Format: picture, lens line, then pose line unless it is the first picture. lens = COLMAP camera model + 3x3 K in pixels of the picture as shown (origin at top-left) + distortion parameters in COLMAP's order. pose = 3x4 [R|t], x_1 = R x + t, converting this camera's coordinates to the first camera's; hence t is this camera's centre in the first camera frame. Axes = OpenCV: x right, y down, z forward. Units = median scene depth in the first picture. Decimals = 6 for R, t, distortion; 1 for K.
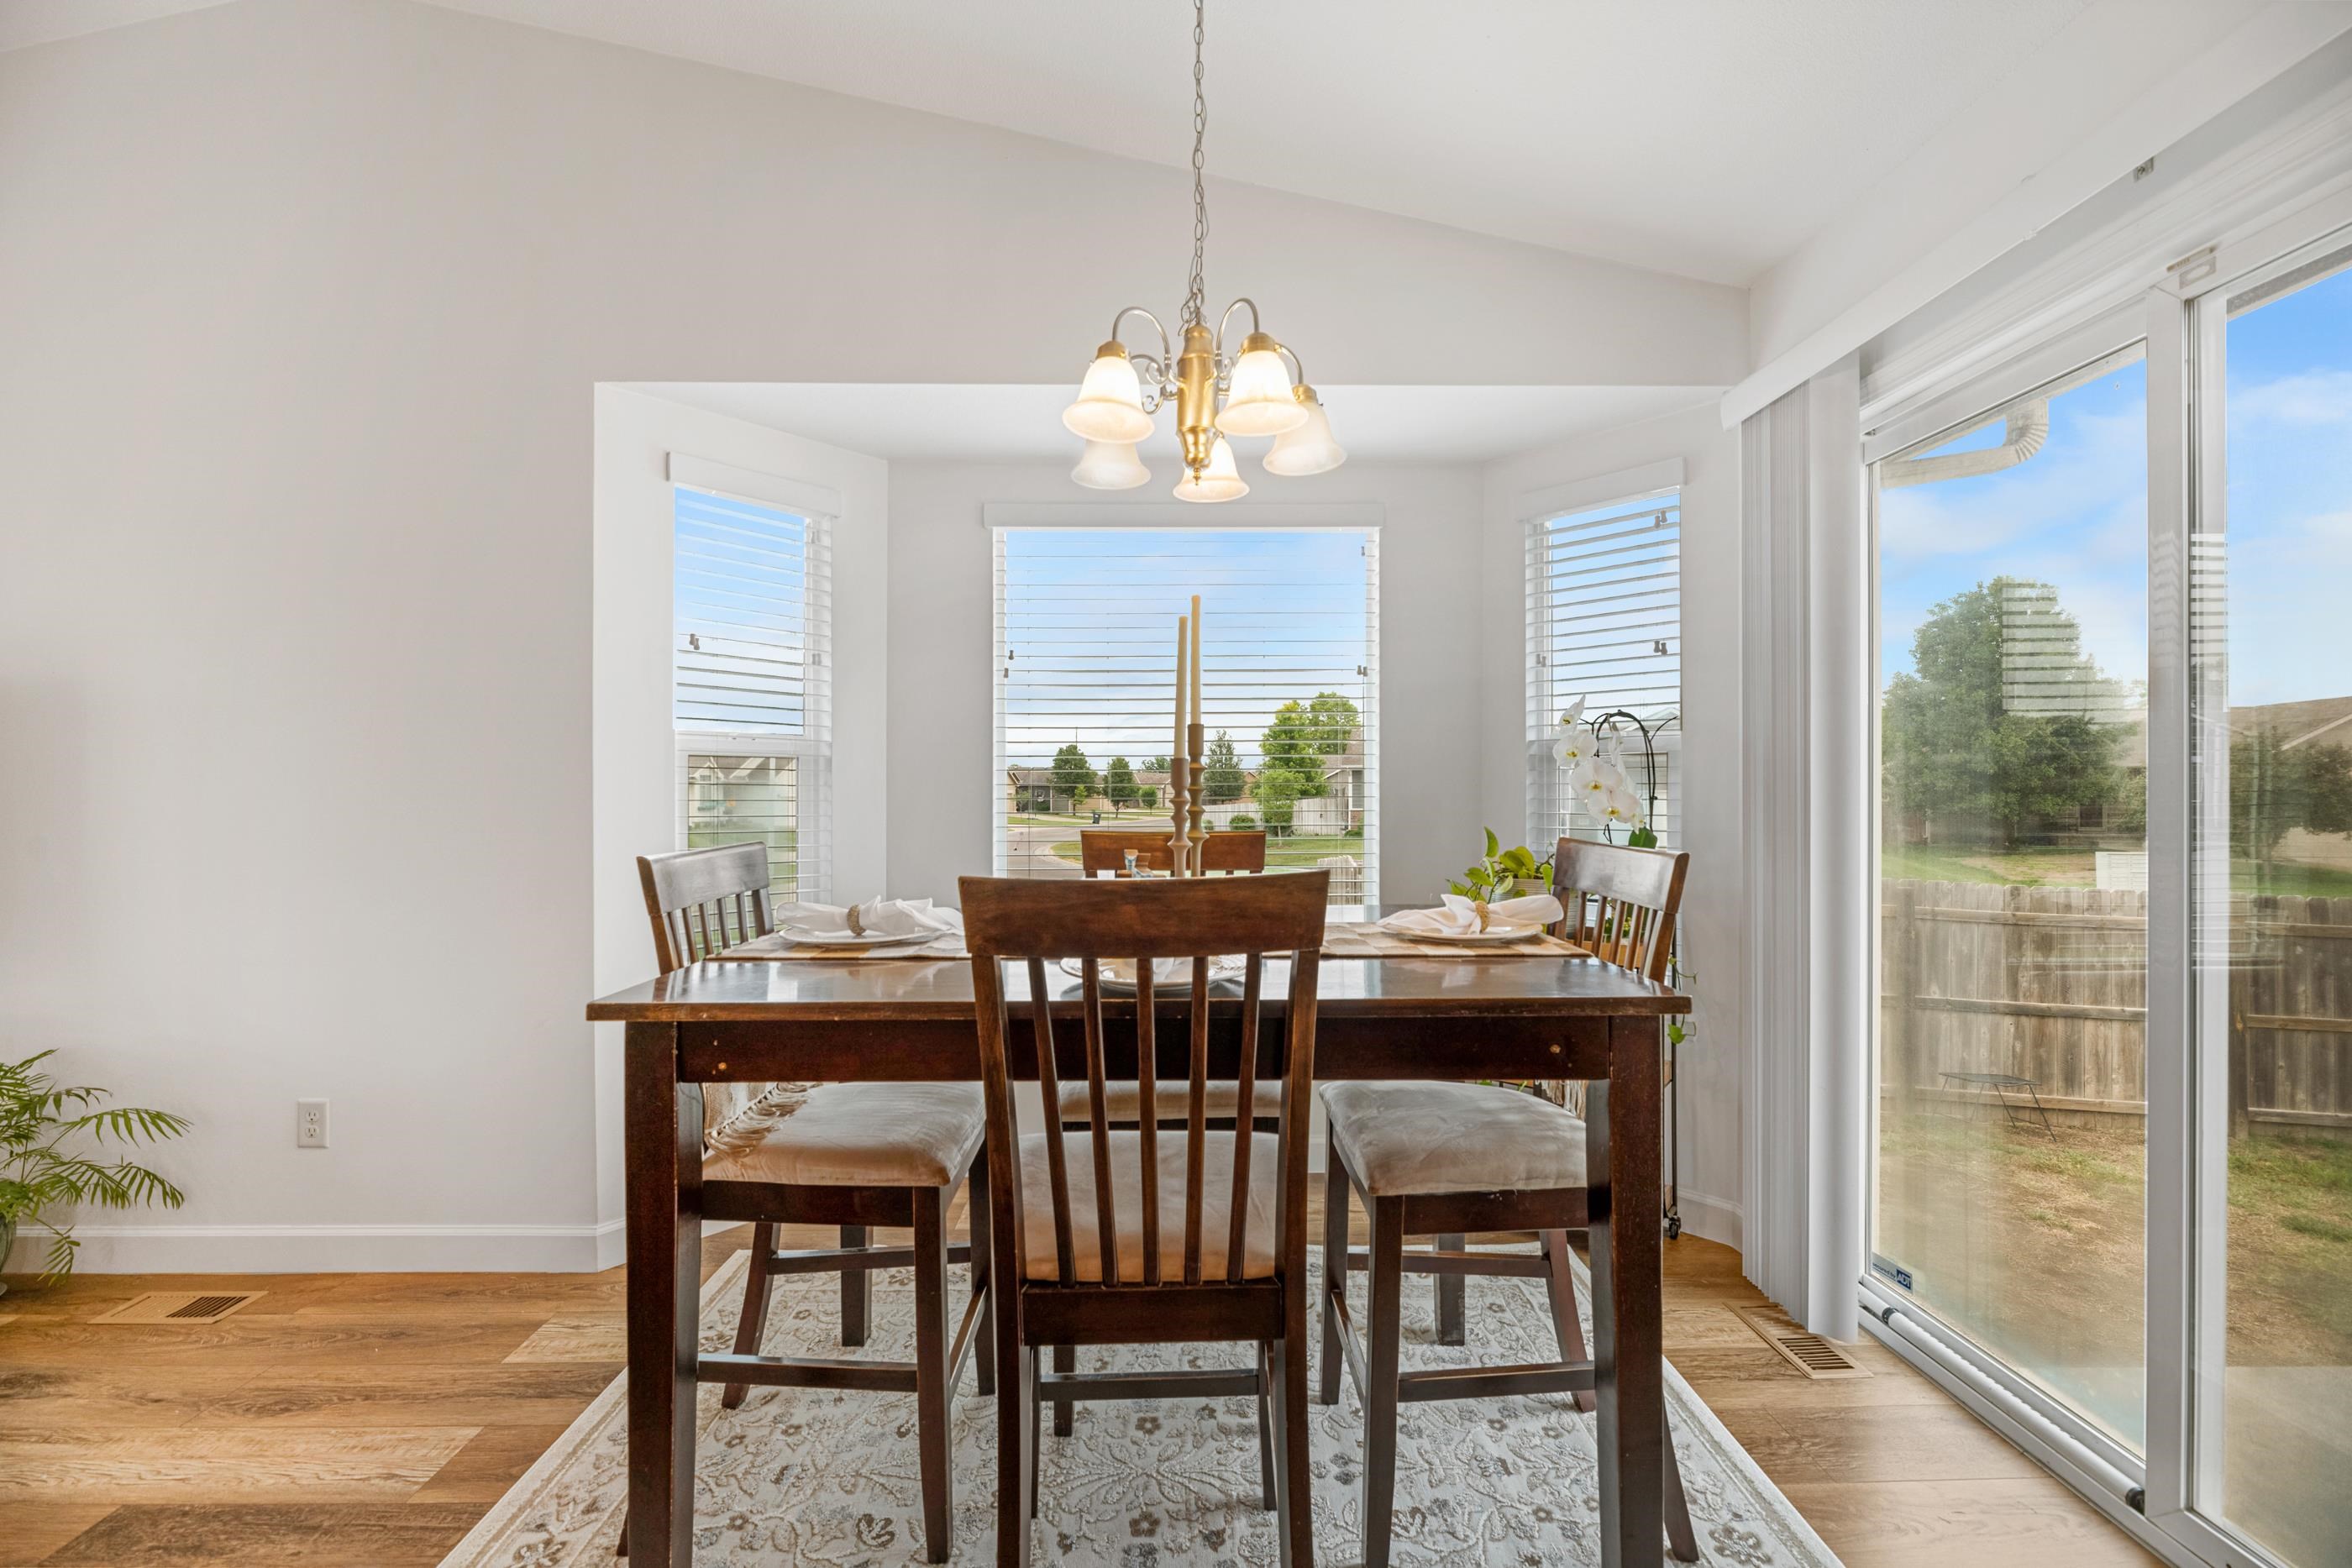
lens RADIAL K [[944.5, 0, 1169.2], [0, 944.5, 792.9], [0, 0, 1]] dist [-0.002377, -0.000374]
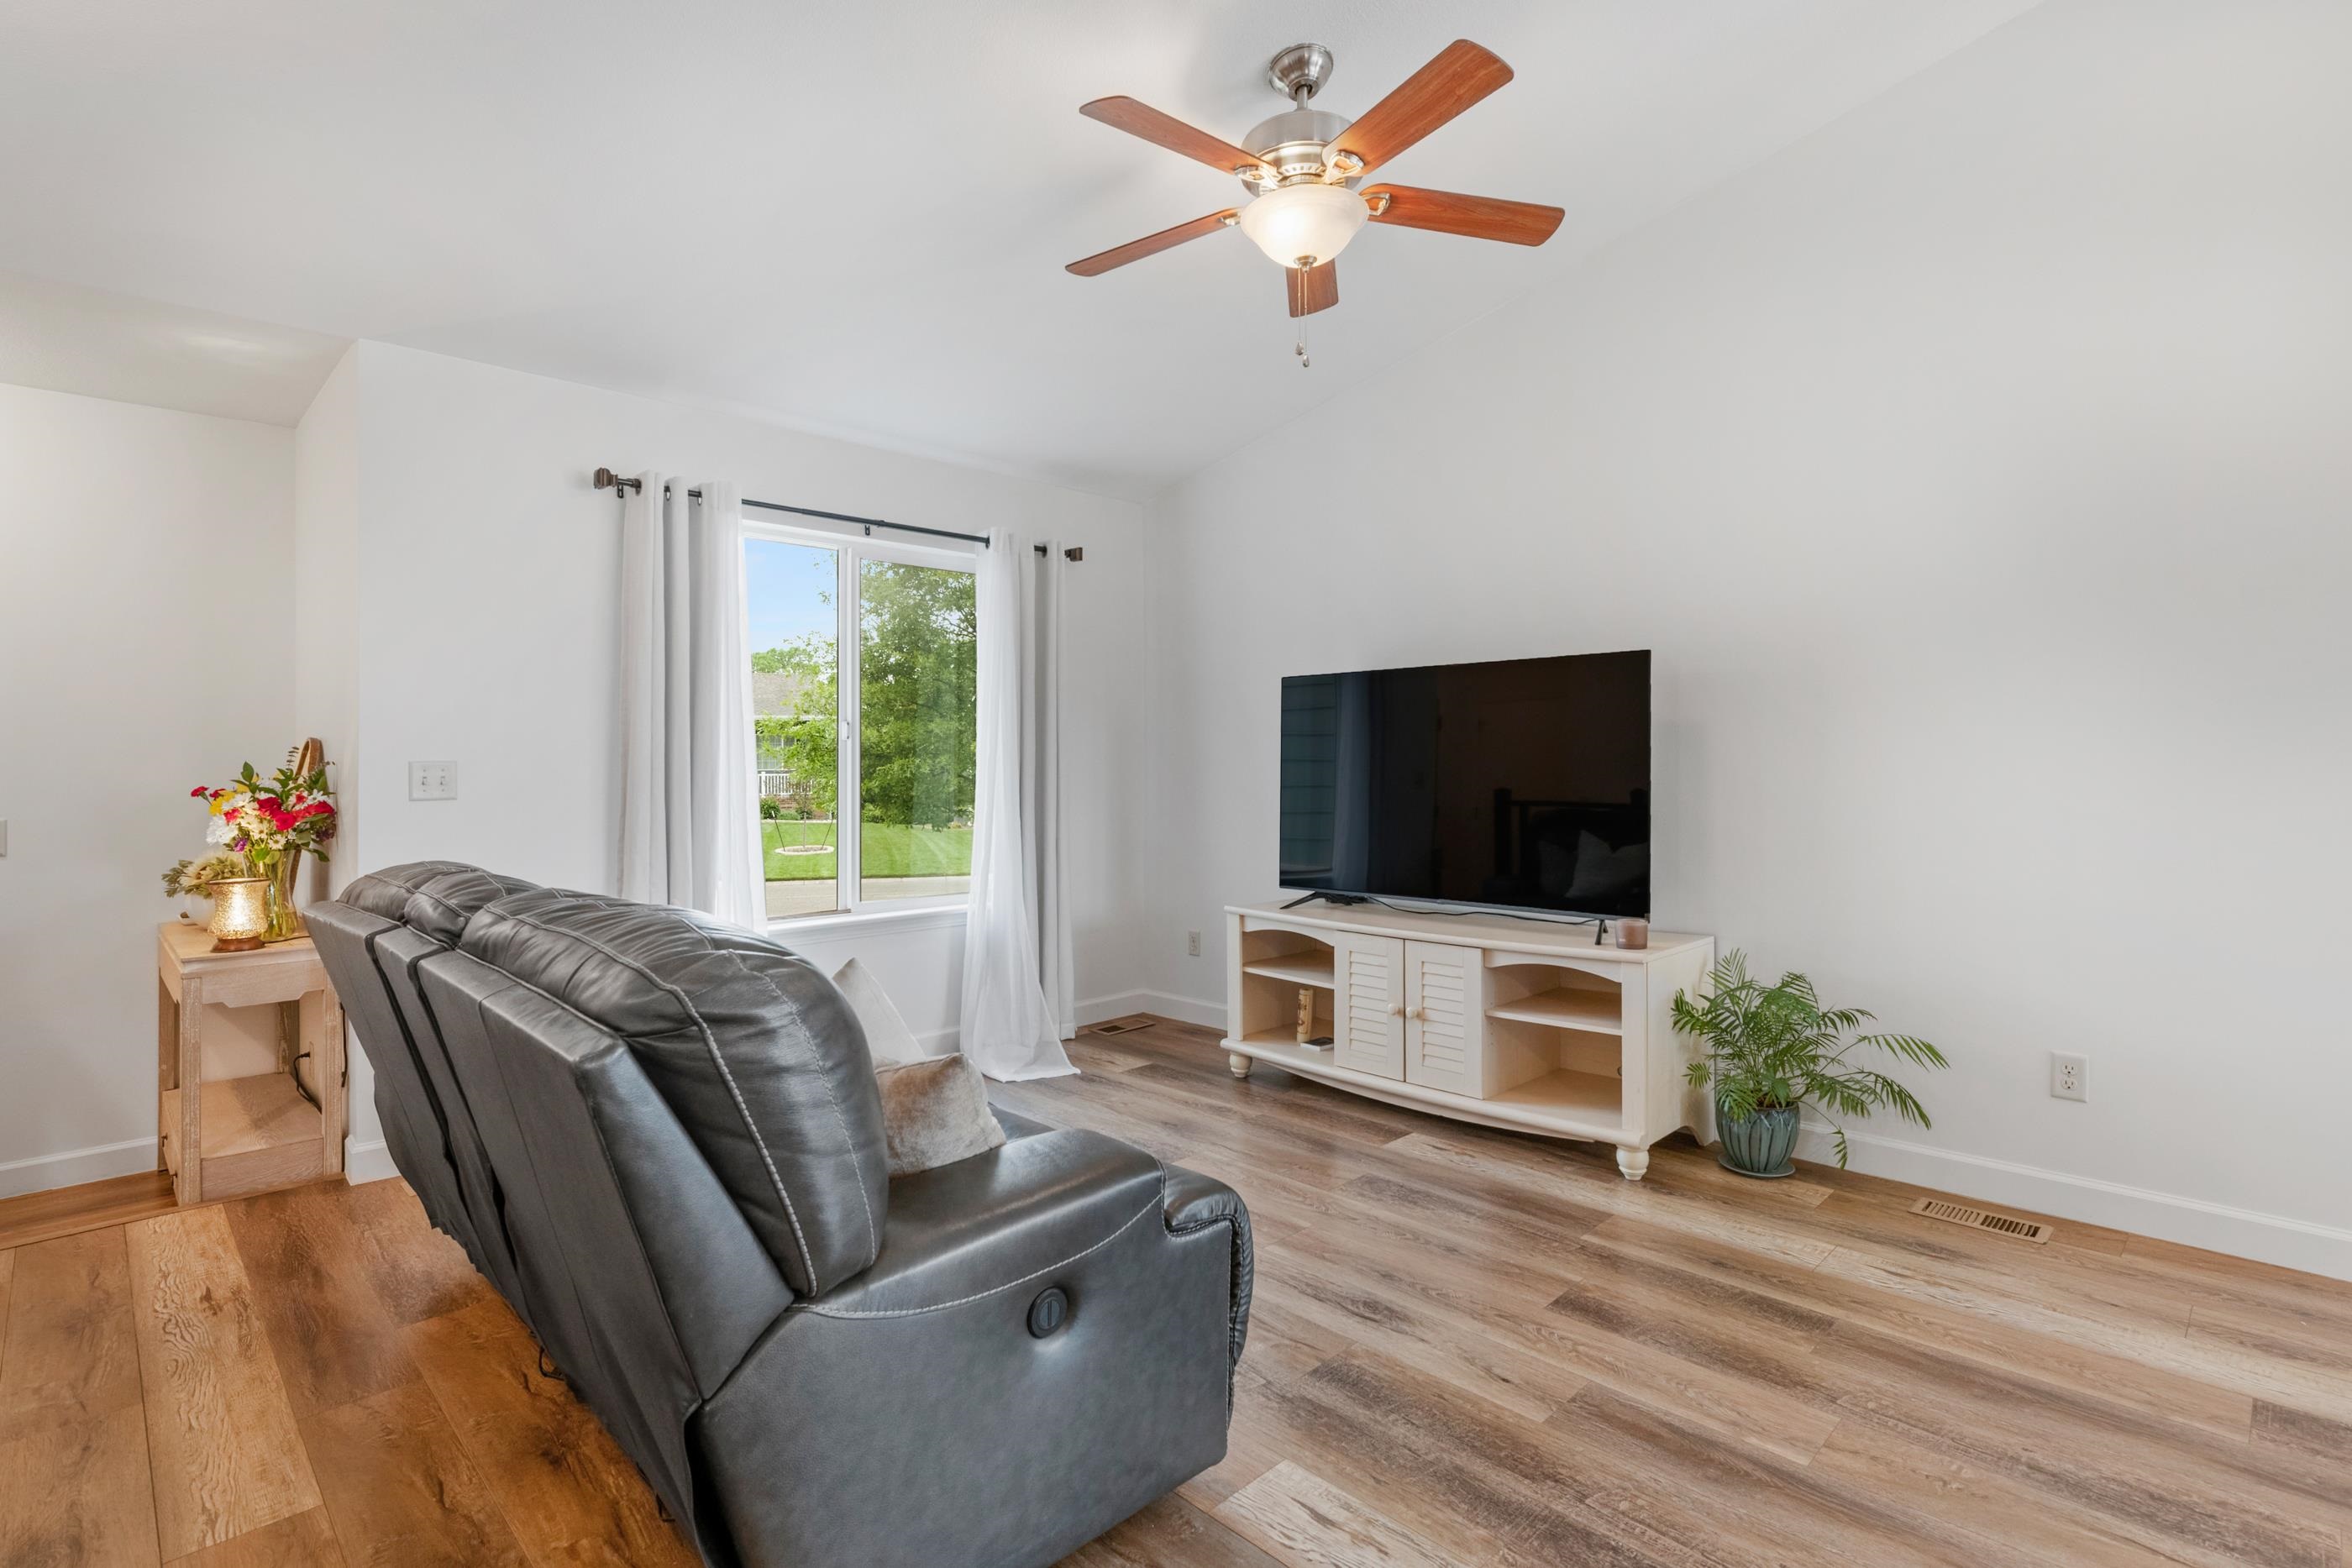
lens RADIAL K [[1107.4, 0, 1205.4], [0, 1107.4, 751.4], [0, 0, 1]] dist [-0.000453, -0.000166]
pose [[0.704575, -0.011716, -0.709533, -0.745527], [0.001902, 0.999891, -0.014621, 0.004641], [0.709627, 0.008952, 0.704521, -0.587592]]
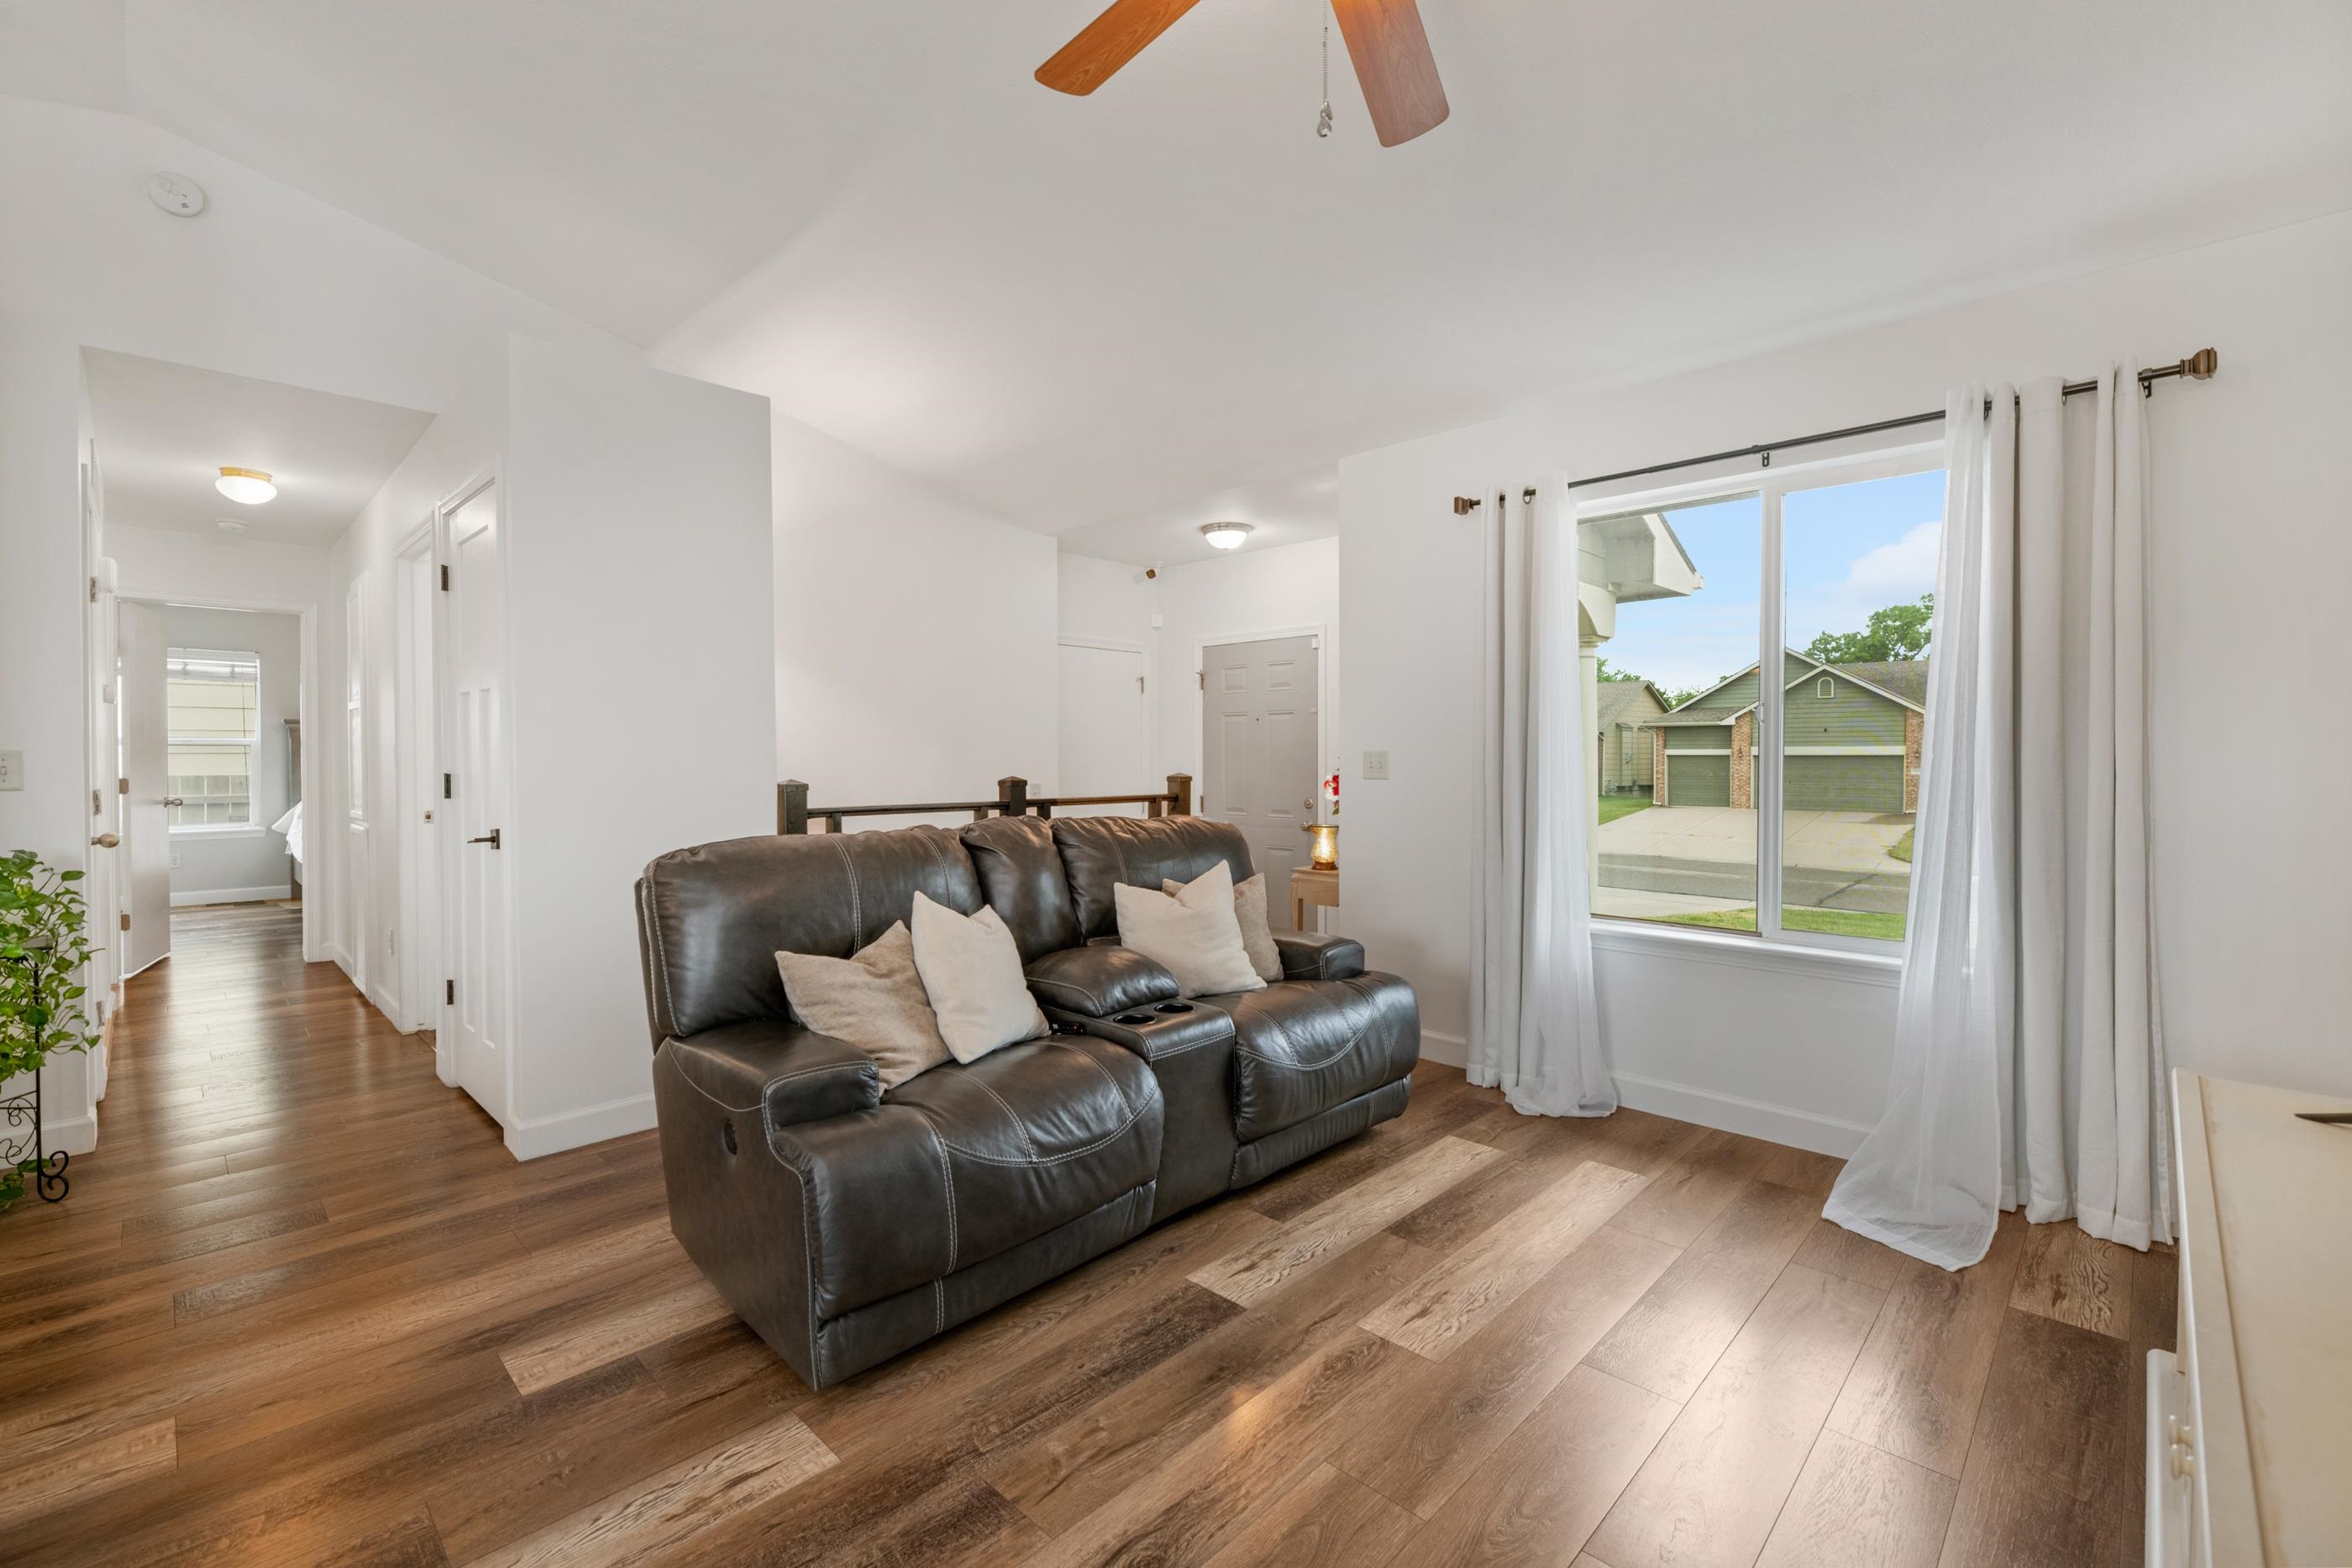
lens RADIAL K [[1011.0, 0, 1163.2], [0, 1011.0, 764.7], [0, 0, 1]] dist [-0.001191, -0.000077]
pose [[-0.709972, 0.007292, -0.704192, -0.954680], [-0.003005, 0.999906, 0.013383, -0.004876], [0.704224, 0.011618, -0.709883, 0.816698]]
